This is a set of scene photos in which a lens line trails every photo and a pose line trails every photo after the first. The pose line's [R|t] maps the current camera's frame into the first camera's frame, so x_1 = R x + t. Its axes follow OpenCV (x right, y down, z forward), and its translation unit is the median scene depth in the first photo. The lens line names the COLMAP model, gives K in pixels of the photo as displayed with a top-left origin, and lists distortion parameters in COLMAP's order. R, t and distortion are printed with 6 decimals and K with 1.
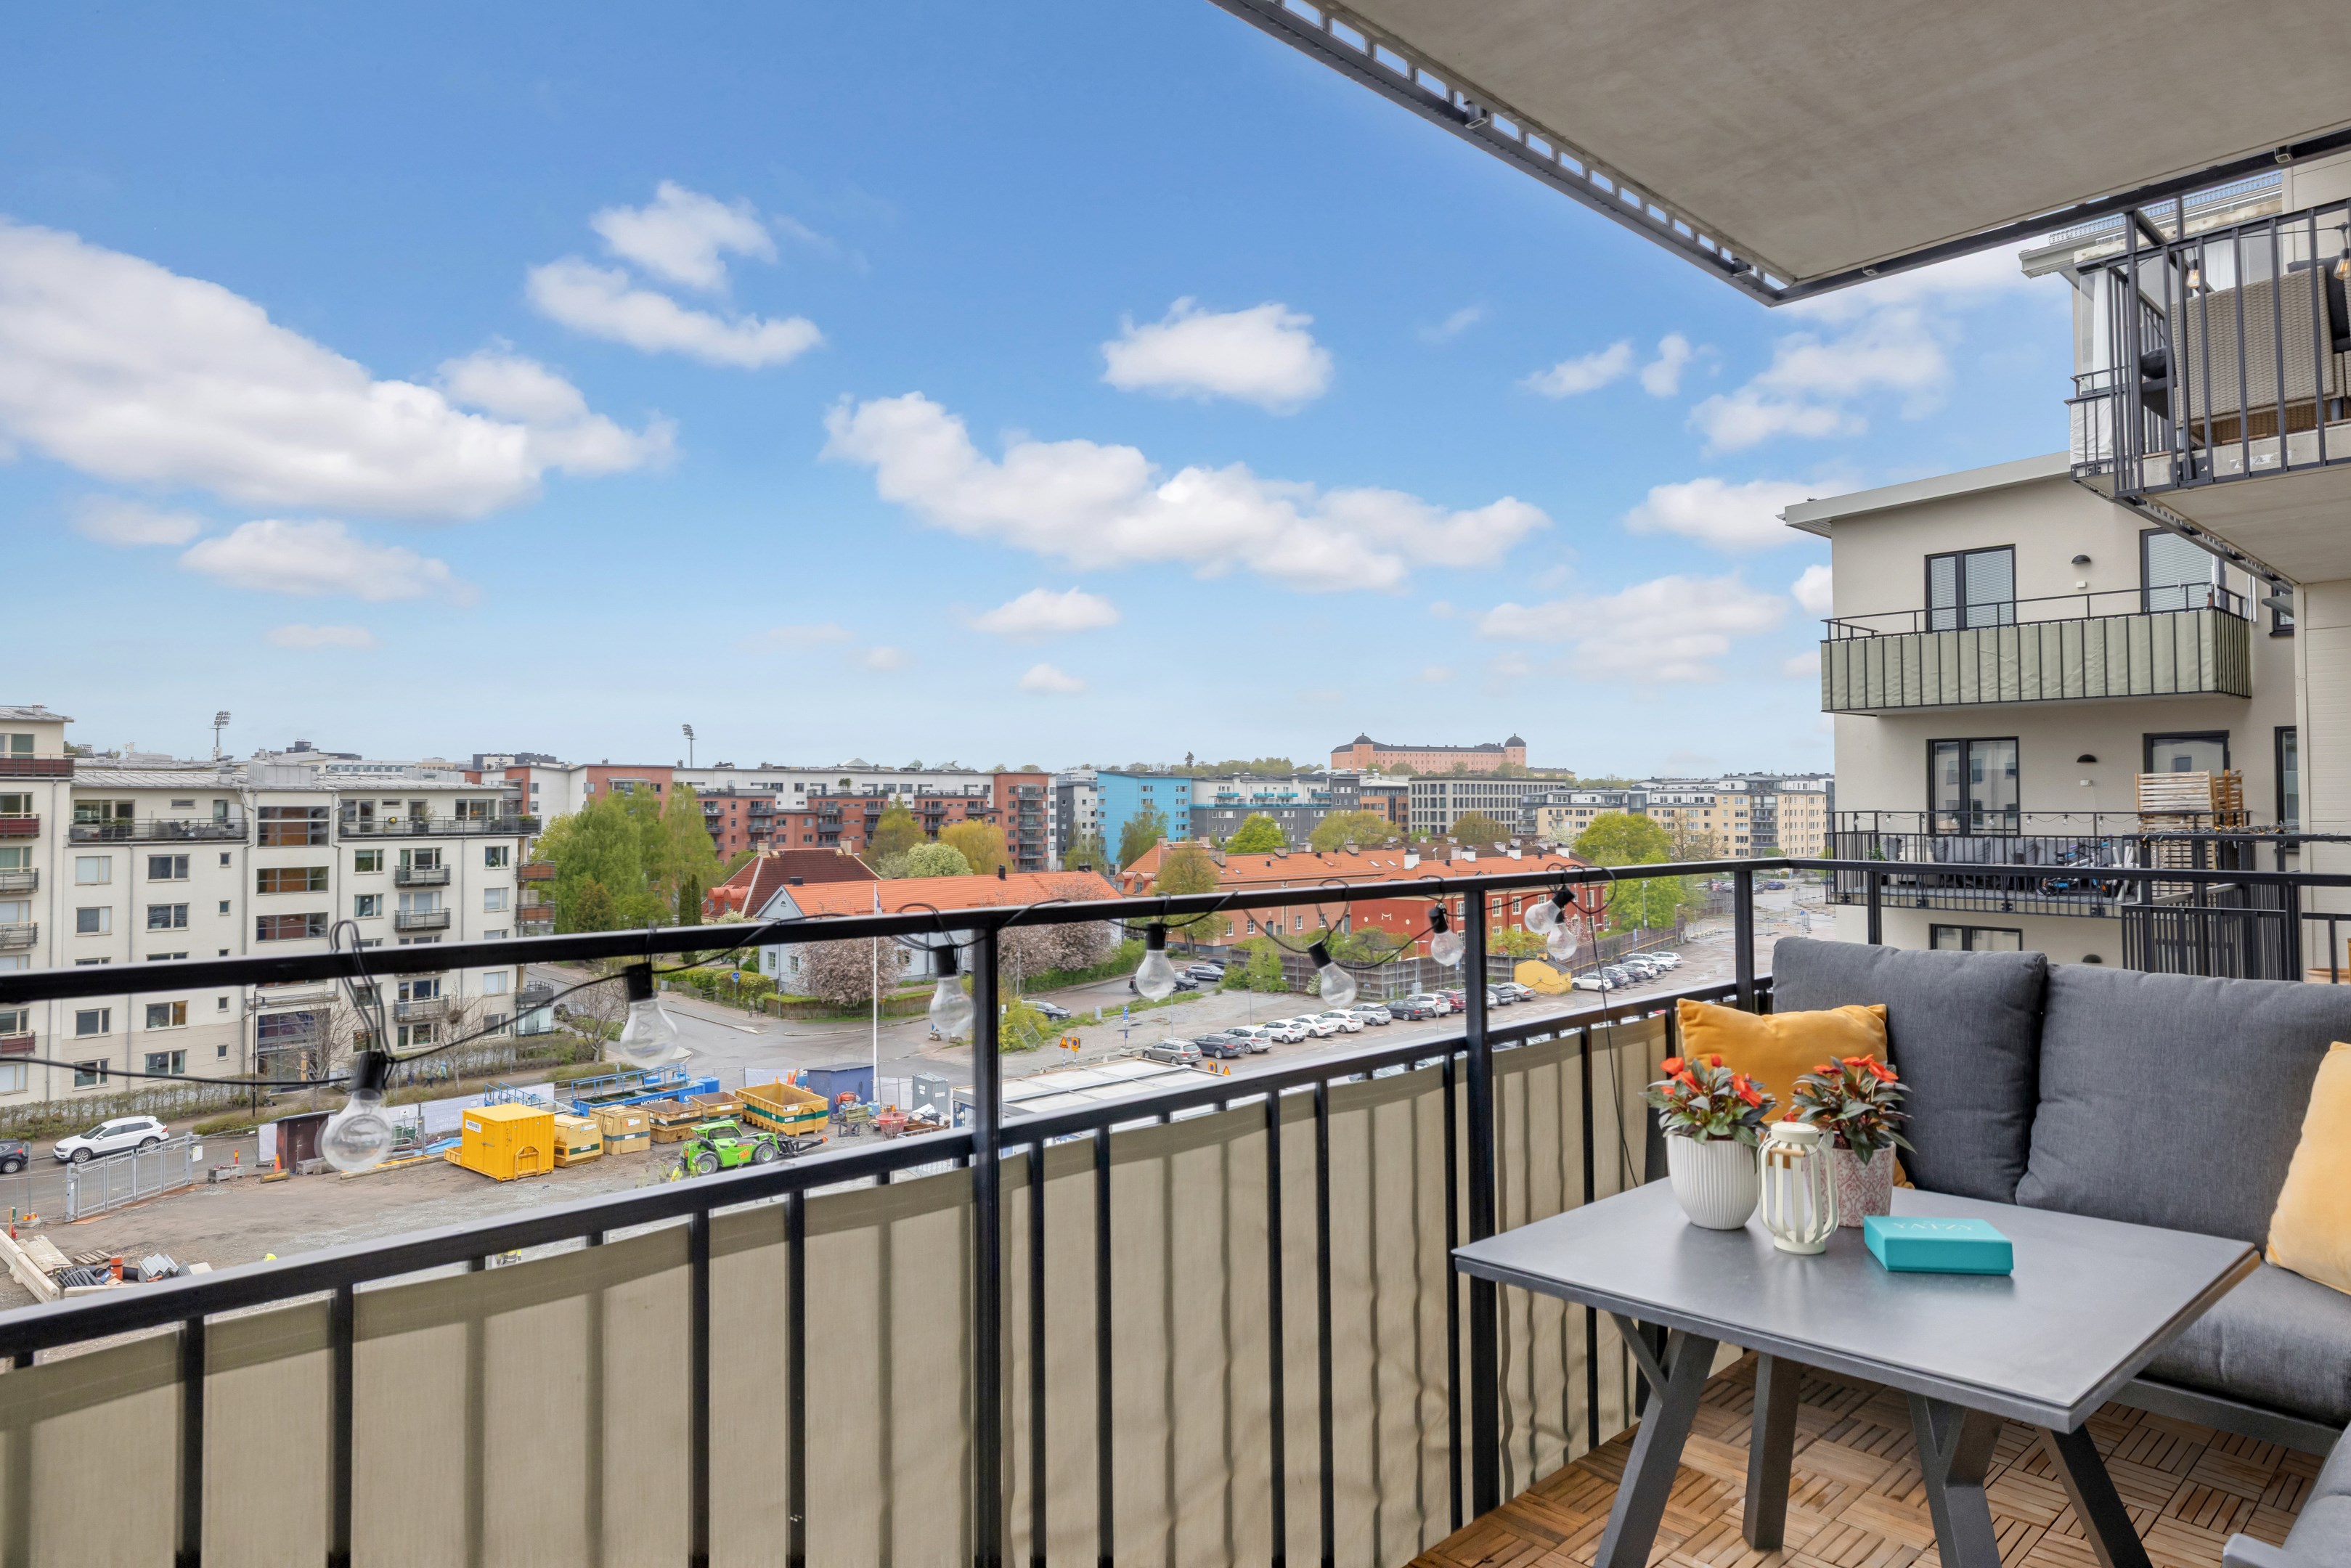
lens RADIAL K [[1433.4, 0, 1166.3], [0, 1433.4, 766.5], [0, 0, 1]] dist [0.001219, -0.000085]
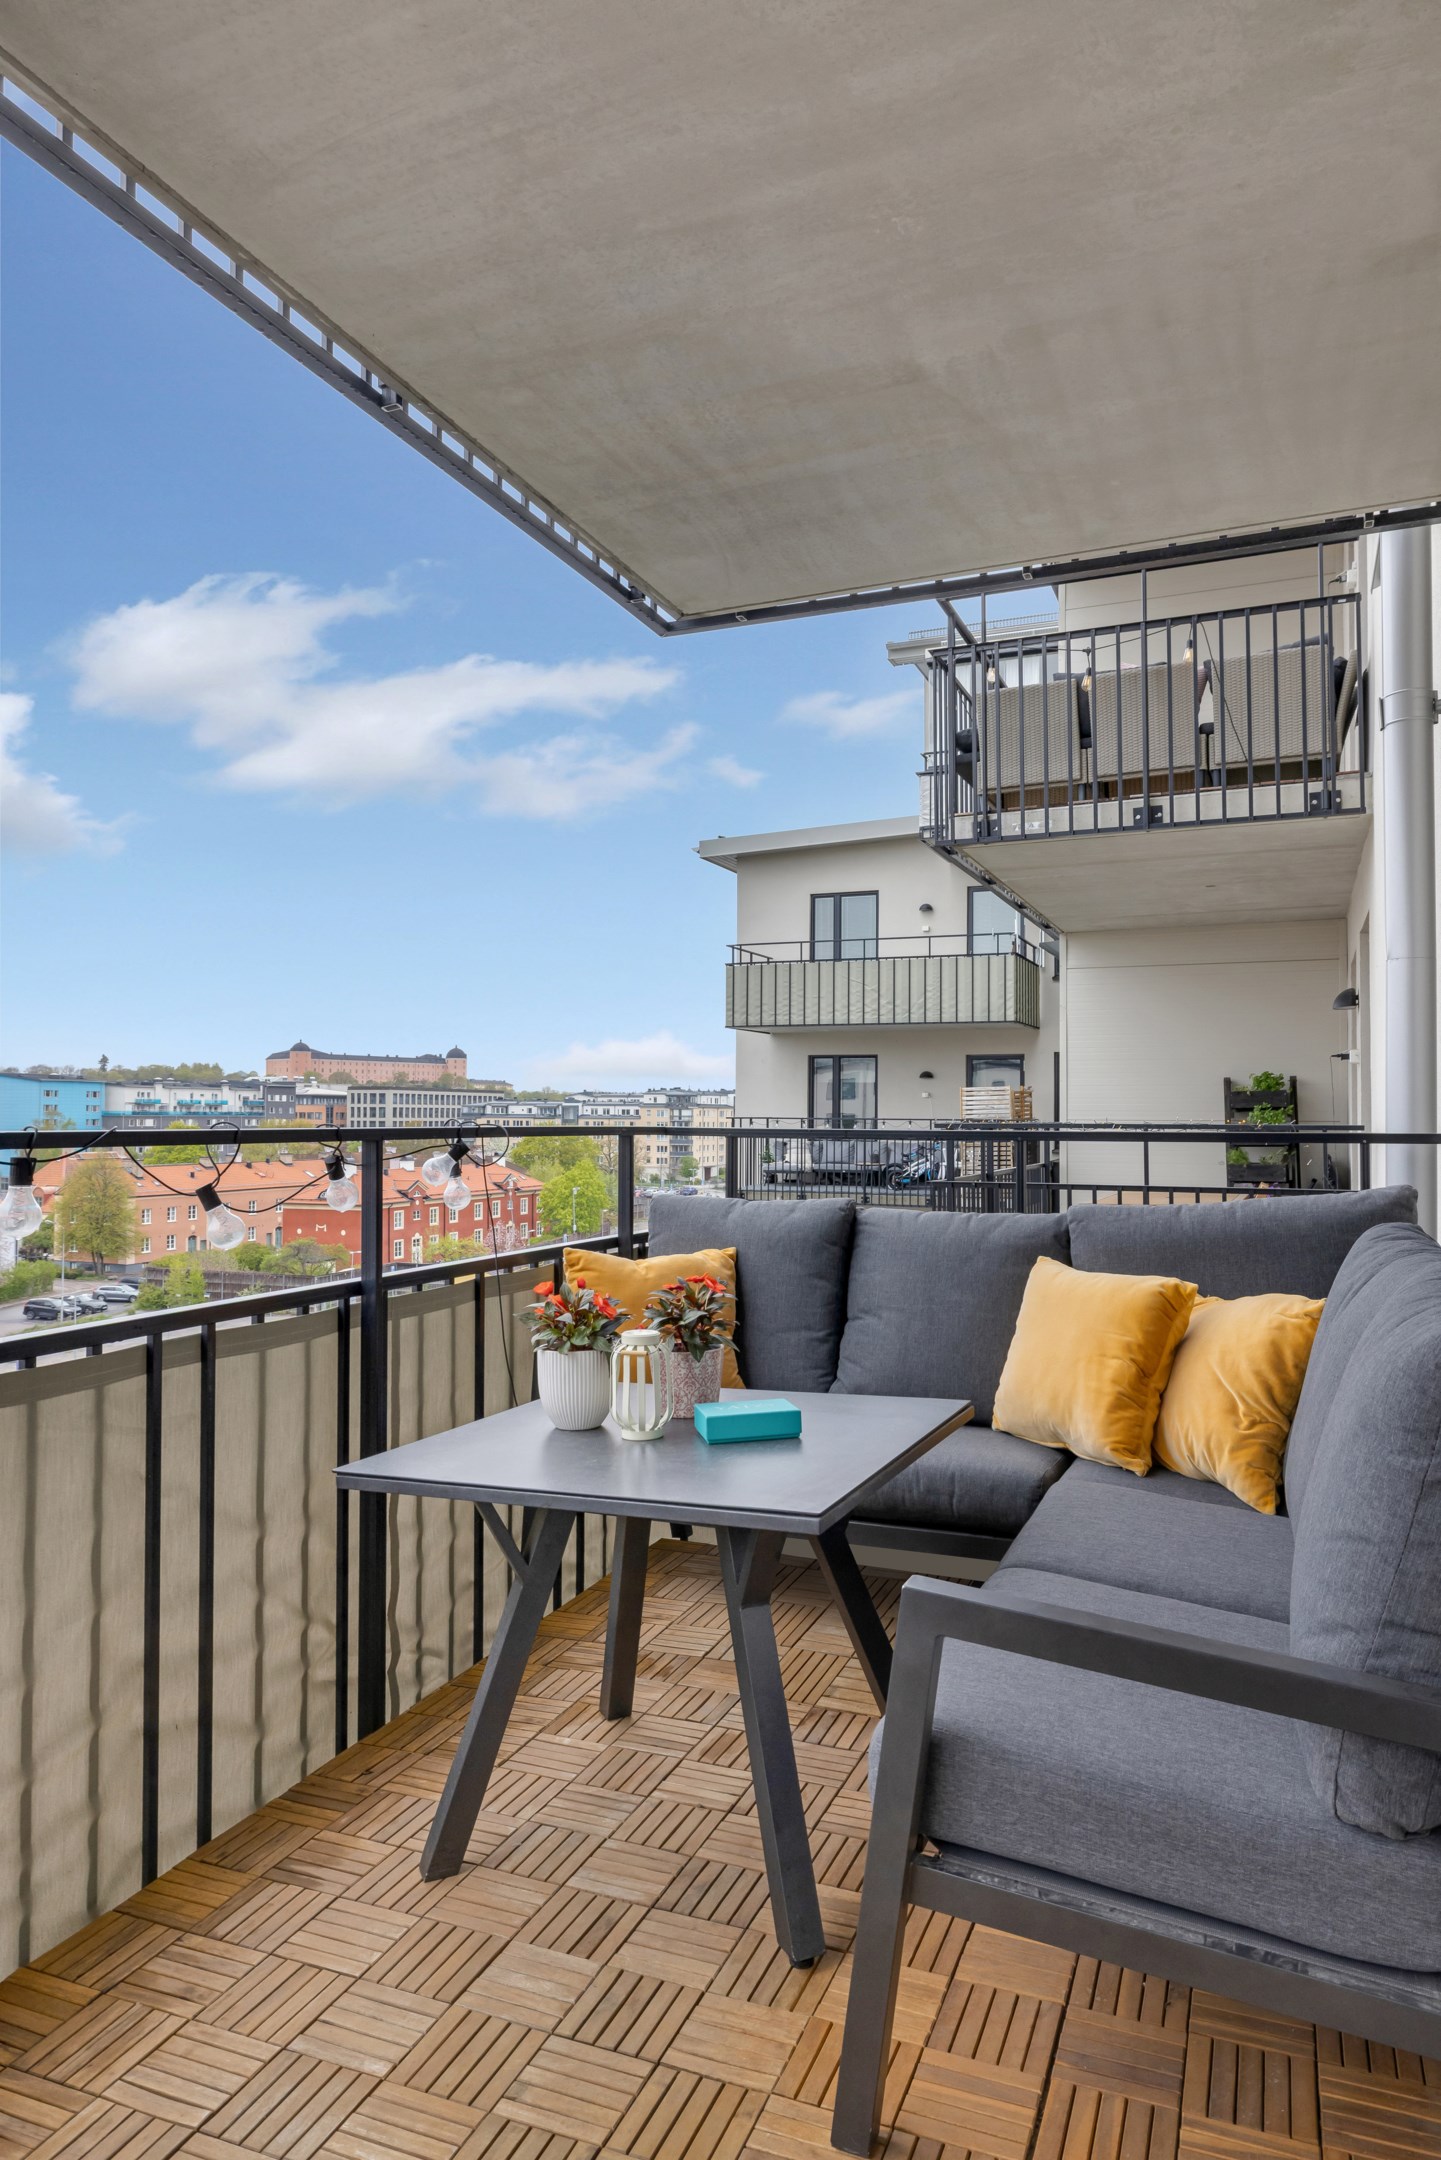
lens RADIAL K [[1424.1, 0, 752.6], [0, 1424.1, 1077.9], [0, 0, 1]] dist [-0.000453, 0.000426]
pose [[0.902830, 0.020821, 0.429493, 0.016090], [-0.020923, 0.999771, -0.004485, 0.034263], [-0.429488, -0.004937, 0.903059, -0.047005]]
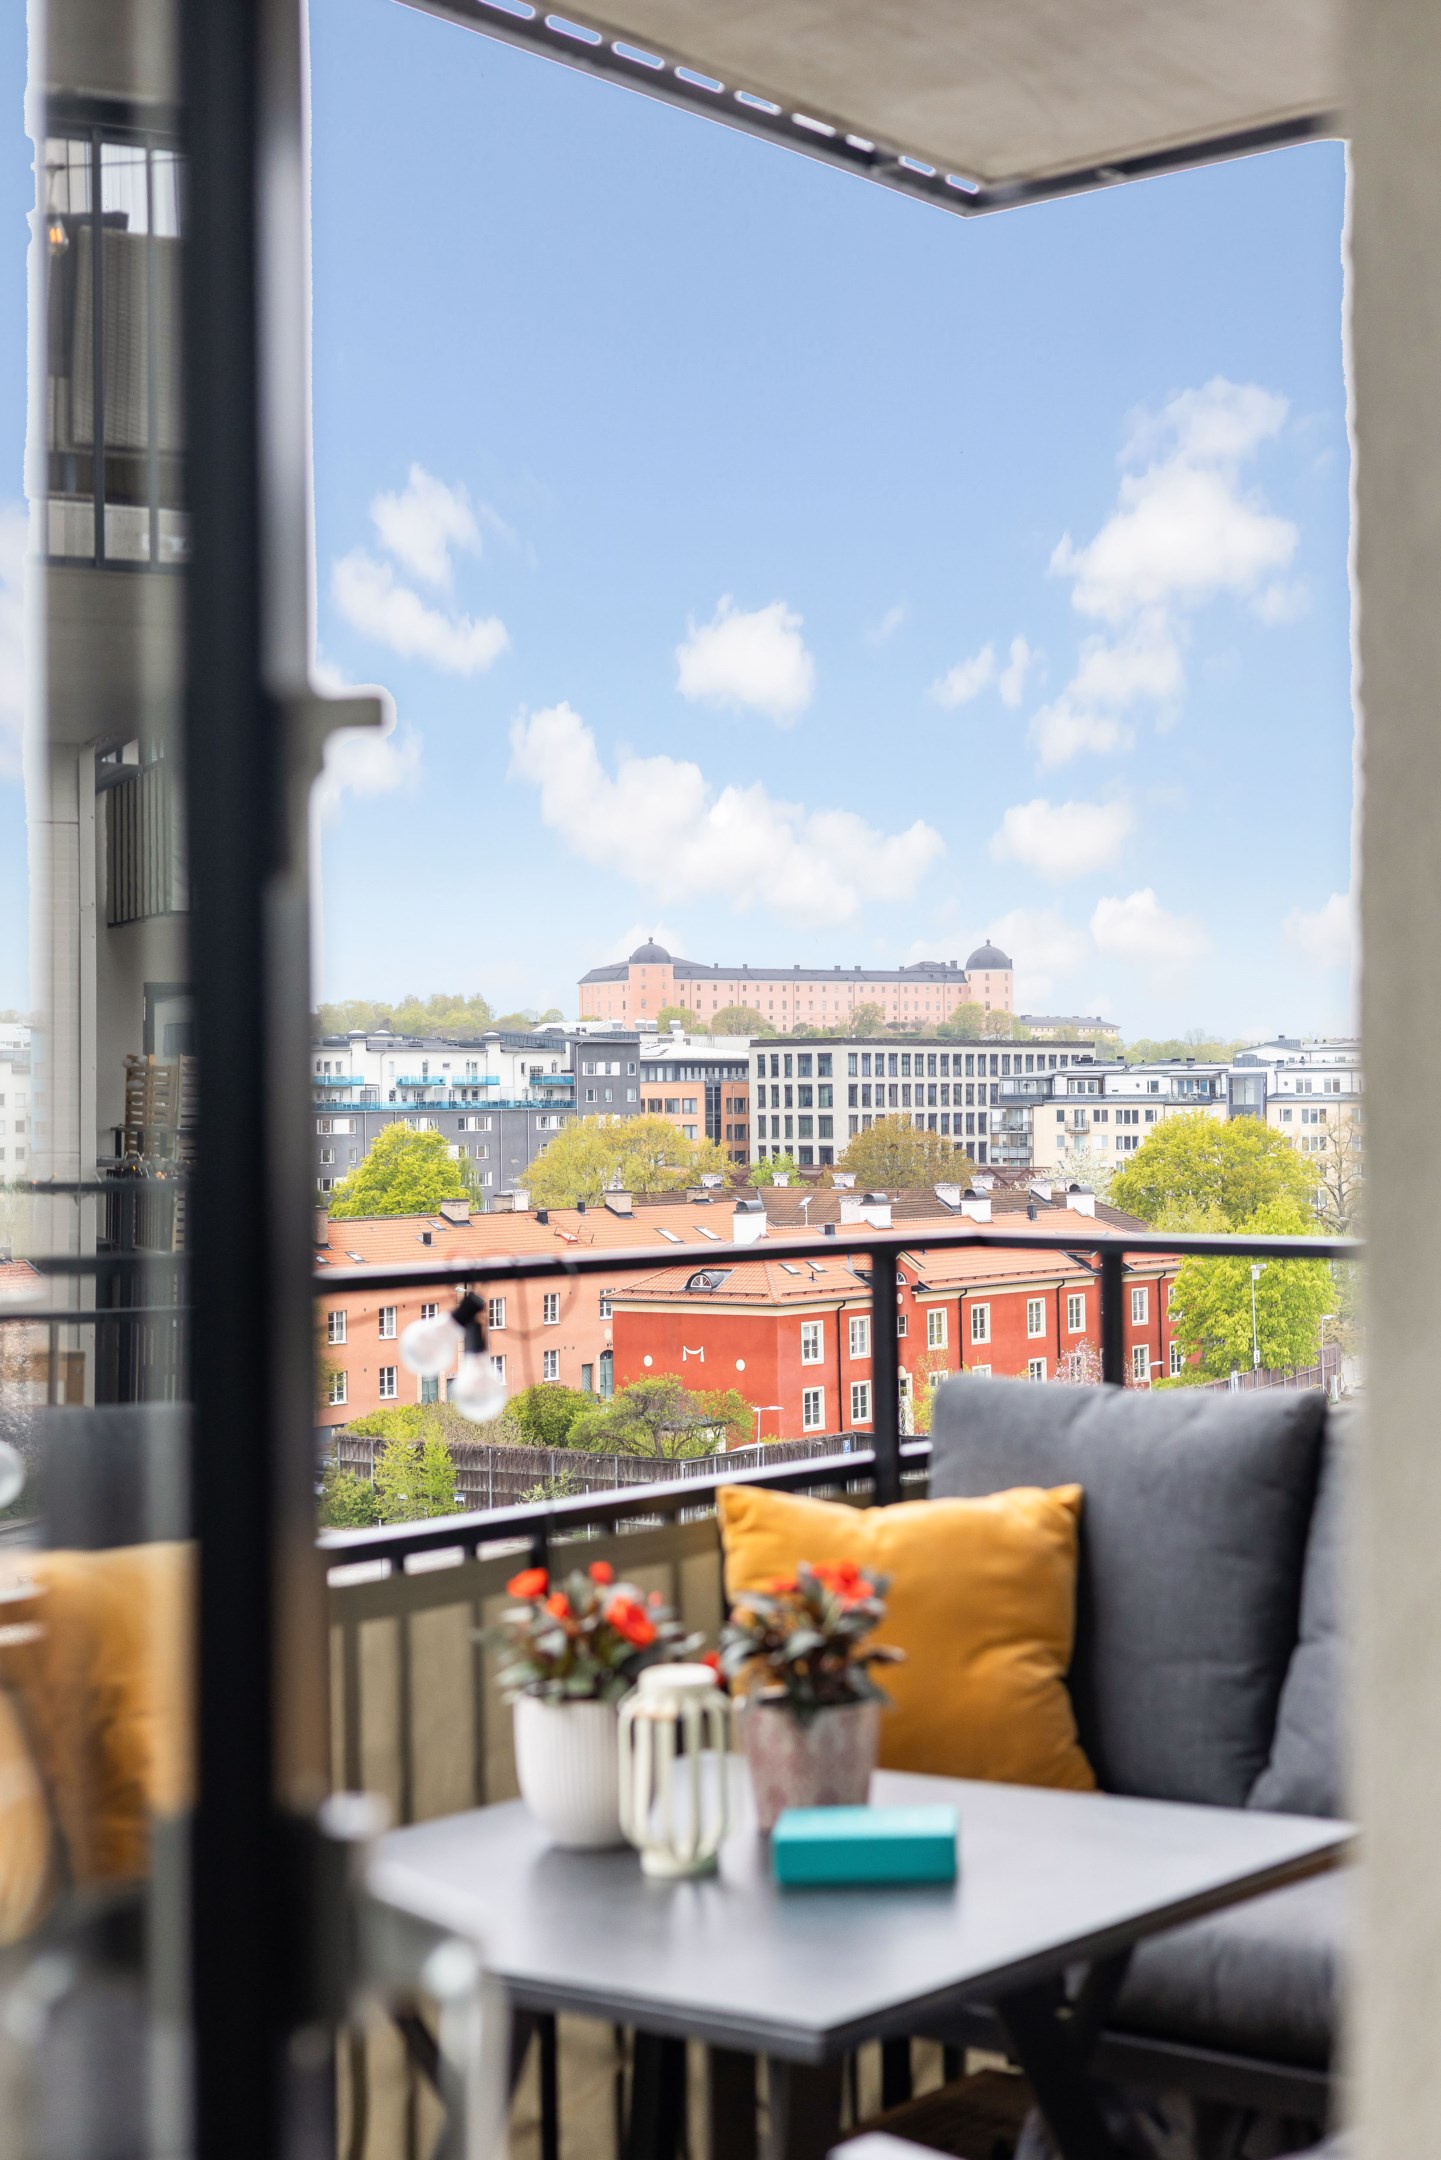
lens RADIAL K [[3295.9, 0, 720.5], [0, 3295.9, 1080.0], [0, 0, 1]] dist [0.011228, -0.025449]
pose [[0.987827, -0.005647, 0.155455, 0.159014], [0.002546, 0.999794, 0.020139, -0.023246], [-0.155537, -0.019498, 0.987638, -0.275837]]
